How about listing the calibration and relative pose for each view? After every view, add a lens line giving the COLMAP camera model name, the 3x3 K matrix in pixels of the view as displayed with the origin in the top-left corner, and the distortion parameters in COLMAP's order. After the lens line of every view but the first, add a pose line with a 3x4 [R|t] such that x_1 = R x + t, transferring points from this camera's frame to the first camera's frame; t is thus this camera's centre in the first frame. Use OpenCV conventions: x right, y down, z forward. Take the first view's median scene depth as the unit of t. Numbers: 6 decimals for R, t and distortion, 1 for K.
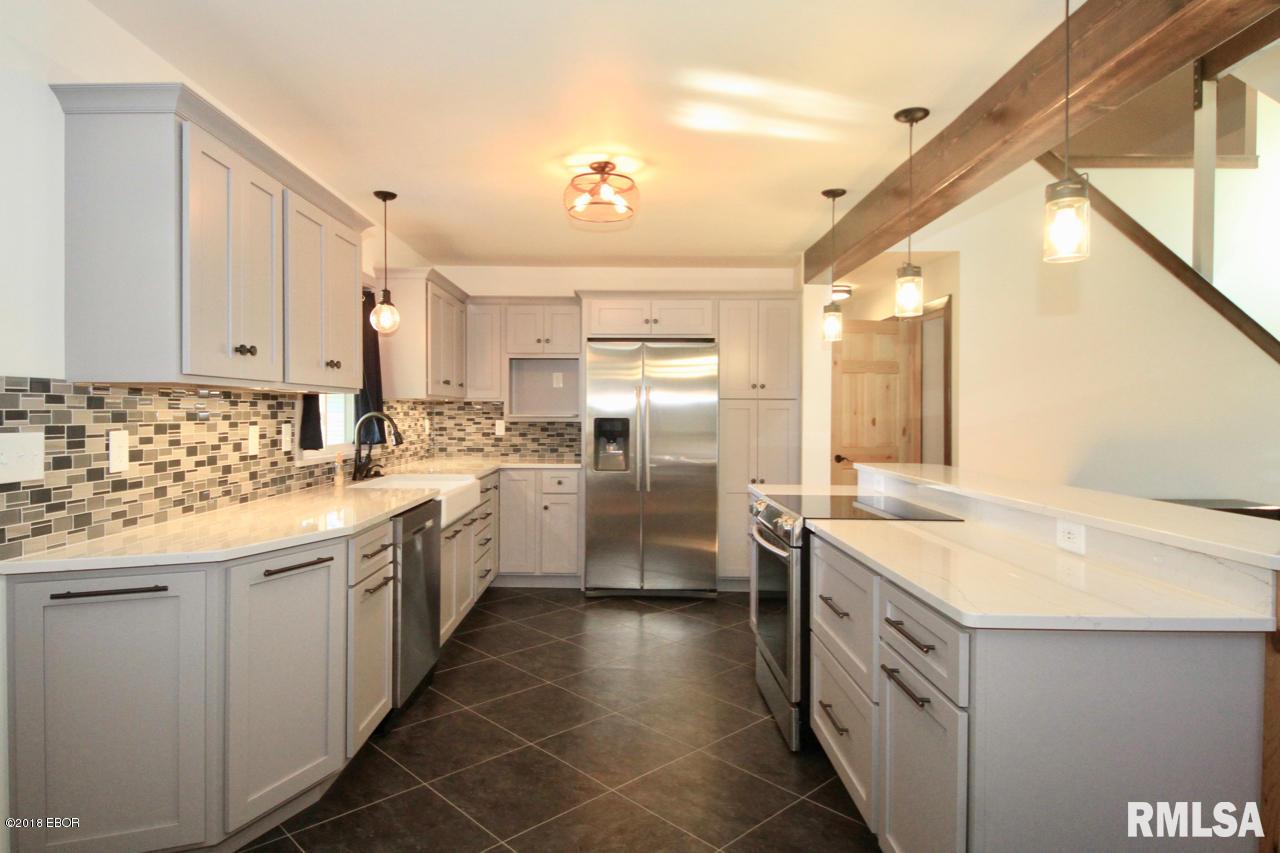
lens RADIAL K [[732.5, 0, 611.9], [0, 732.5, 412.2], [0, 0, 1]] dist [0.002055, -0.000377]
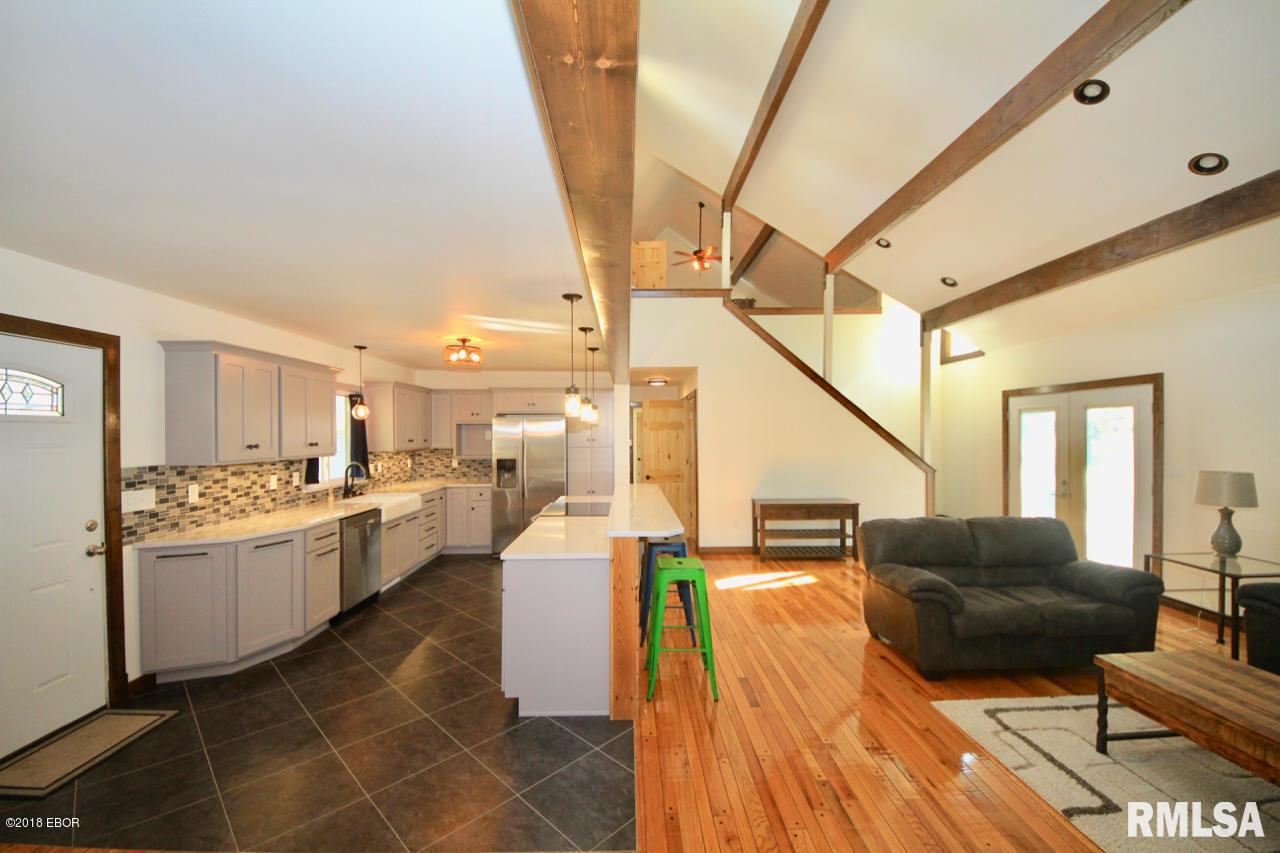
lens RADIAL K [[506.1, 0, 638.7], [0, 506.1, 430.6], [0, 0, 1]] dist [0.021778, -0.018611]
pose [[0.998623, -0.009684, 0.051559, 0.494094], [0.010076, 0.999922, -0.007348, -0.092669], [-0.051484, 0.007857, 0.998643, -0.507578]]
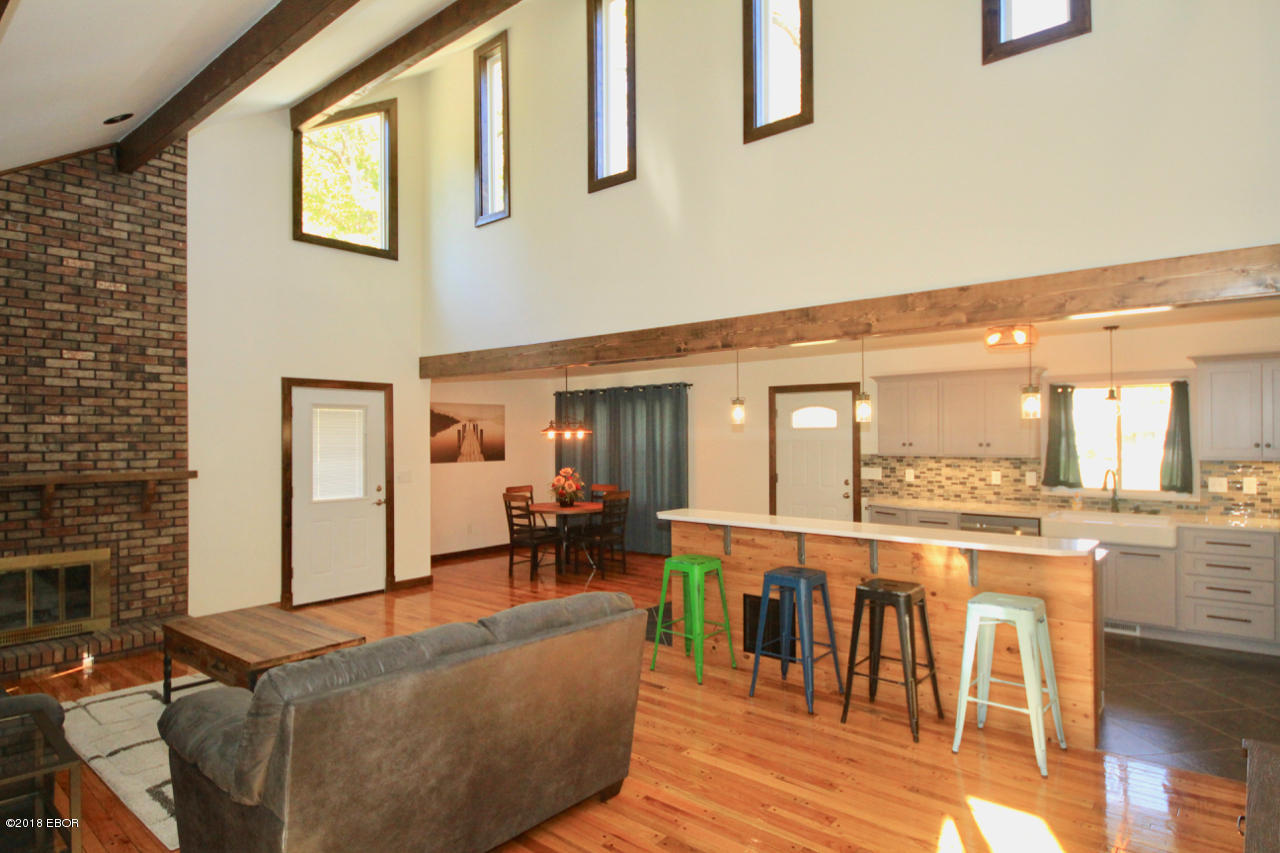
lens RADIAL K [[713.1, 0, 640.0], [0, 713.1, 426.5], [0, 0, 1]] dist [0.004605, -0.000309]
pose [[-0.623868, -0.009339, -0.781474, 2.125101], [0.002023, 0.999906, -0.013564, -0.102292], [0.781527, -0.010043, -0.623790, 1.671272]]
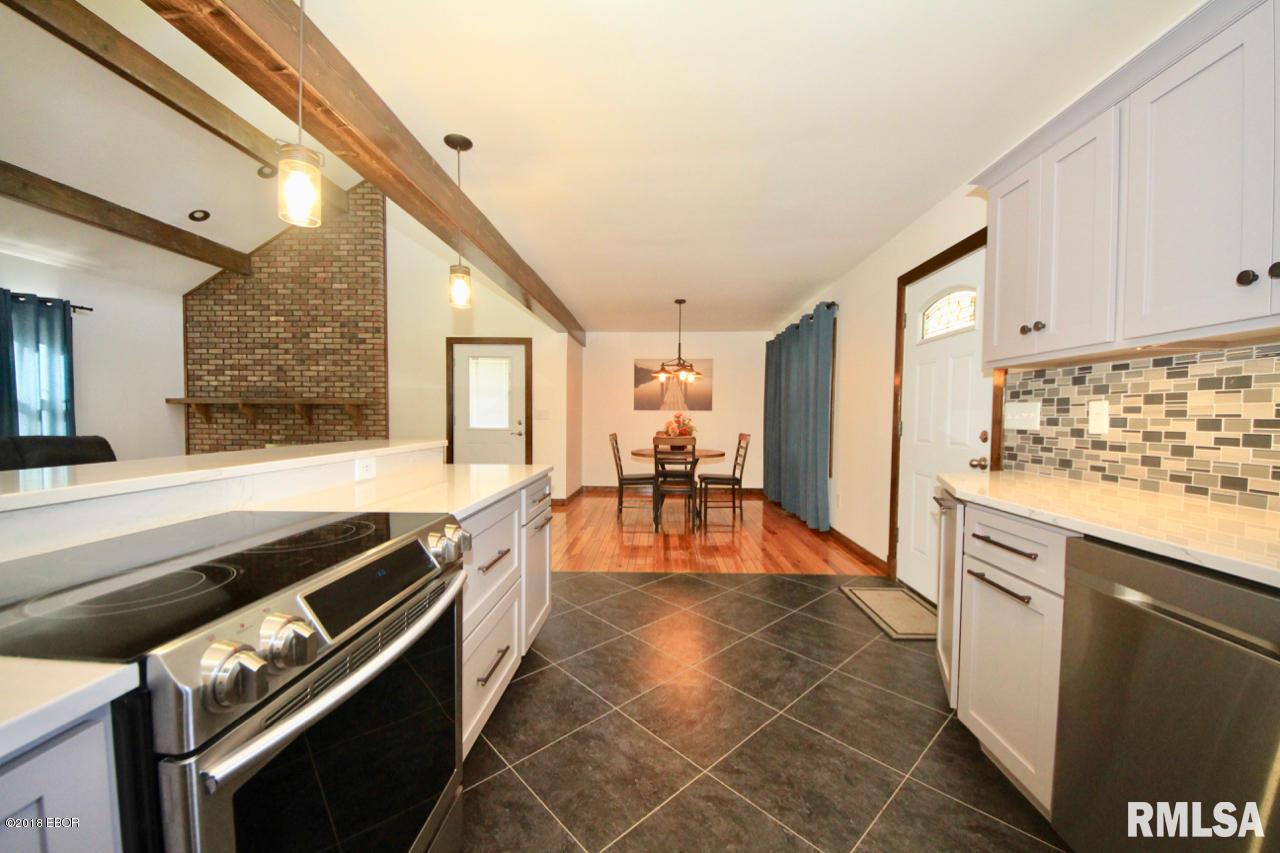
lens RADIAL K [[481.1, 0, 644.0], [0, 481.1, 432.4], [0, 0, 1]] dist [0.018367, -0.015876]
pose [[-0.999755, -0.013005, 0.017886, 0.068093], [-0.012372, 0.999309, 0.035042, 0.047986], [-0.018330, 0.034812, -0.999226, 1.481617]]
